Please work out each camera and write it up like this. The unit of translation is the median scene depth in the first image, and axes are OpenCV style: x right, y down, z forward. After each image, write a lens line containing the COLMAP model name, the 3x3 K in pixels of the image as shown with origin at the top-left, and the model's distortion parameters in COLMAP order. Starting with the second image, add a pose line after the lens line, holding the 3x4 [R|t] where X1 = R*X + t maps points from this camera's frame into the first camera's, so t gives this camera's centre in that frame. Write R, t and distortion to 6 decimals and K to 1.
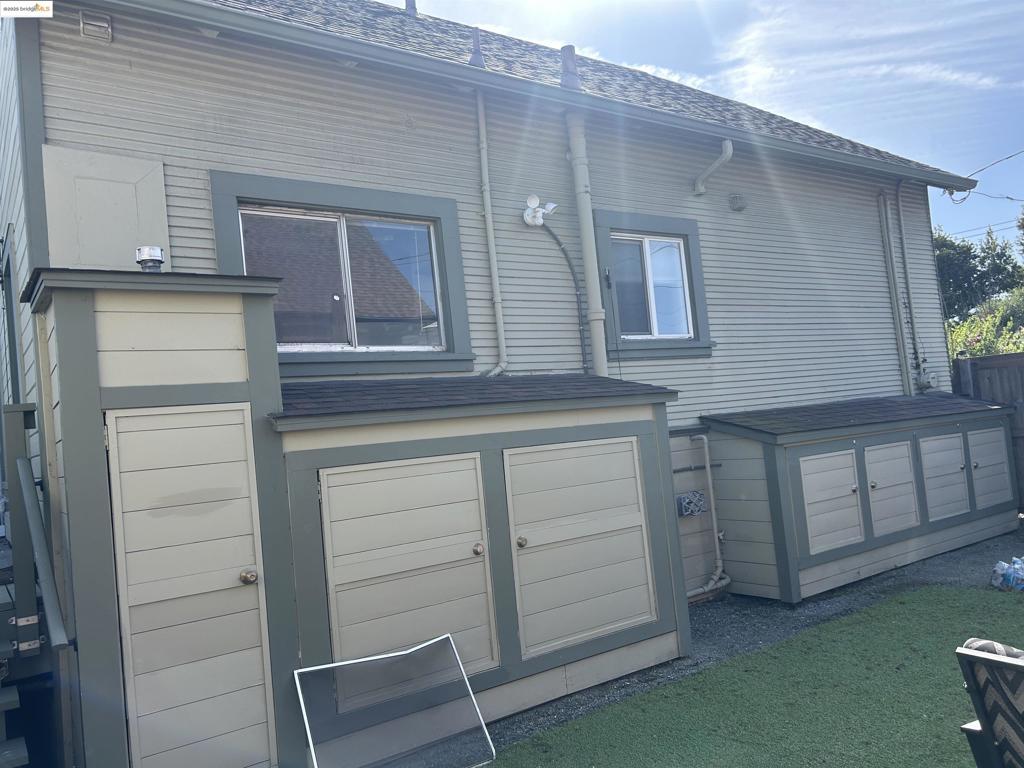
lens RADIAL K [[779.4, 0, 512.3], [0, 779.4, 386.4], [0, 0, 1]] dist [0.053653, -0.061757]
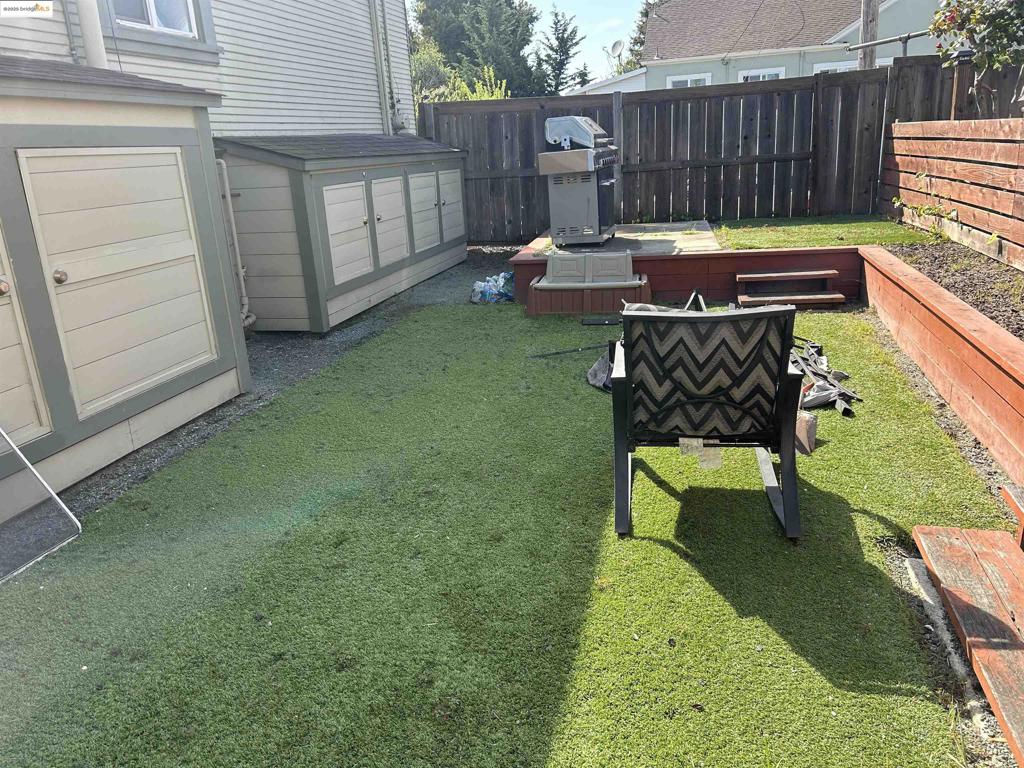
lens RADIAL K [[779.4, 0, 514.1], [0, 779.4, 384.6], [0, 0, 1]] dist [0.053653, -0.061757]
pose [[0.746275, -0.142993, 0.650098, -0.130462], [-0.054838, 0.960126, 0.274136, 0.048741], [-0.663375, -0.240231, 0.708677, 0.098689]]
